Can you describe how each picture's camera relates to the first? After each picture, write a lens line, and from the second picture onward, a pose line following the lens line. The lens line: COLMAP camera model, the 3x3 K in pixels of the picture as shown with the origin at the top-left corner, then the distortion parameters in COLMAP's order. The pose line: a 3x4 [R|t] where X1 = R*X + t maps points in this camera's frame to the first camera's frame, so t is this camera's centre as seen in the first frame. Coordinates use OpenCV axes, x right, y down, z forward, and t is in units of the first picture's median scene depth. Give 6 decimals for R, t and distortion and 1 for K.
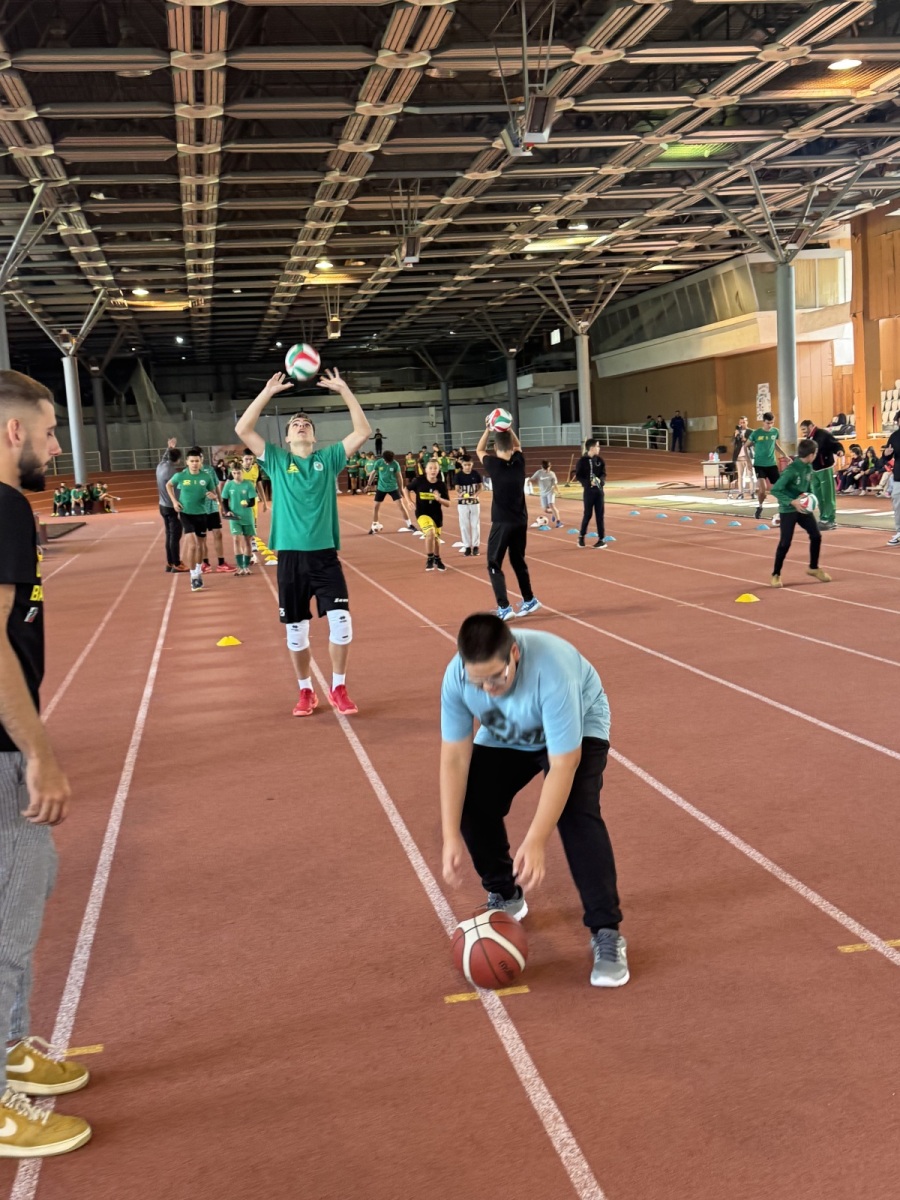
lens RADIAL K [[1384.8, 0, 447.6], [0, 1384.8, 604.1], [0, 0, 1]] dist [0.098417, 0.000000]
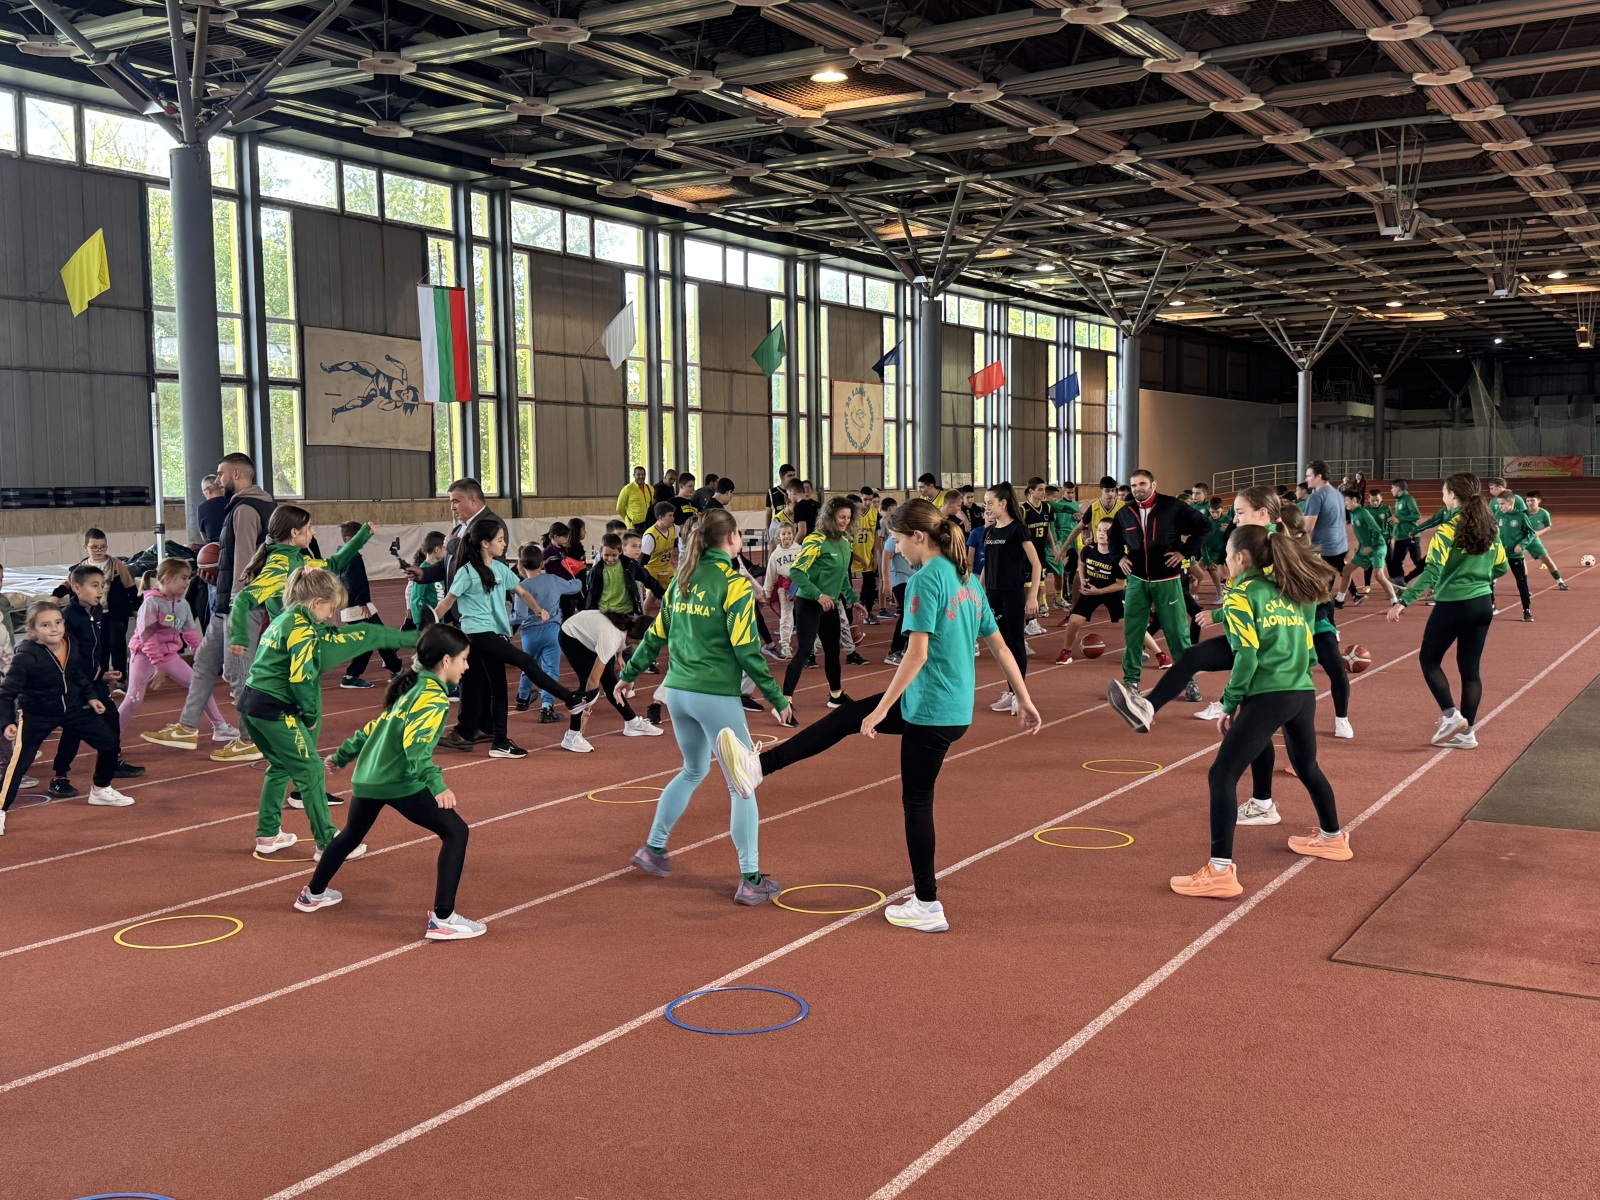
lens RADIAL K [[1627.0, 0, 793.3], [0, 1627.0, 625.6], [0, 0, 1]] dist [0.079928, 0.000000]
pose [[0.750011, 0.107504, -0.652630, 0.266684], [-0.105900, 0.993491, 0.041951, 0.002074], [0.652893, 0.037650, 0.756514, -0.177215]]
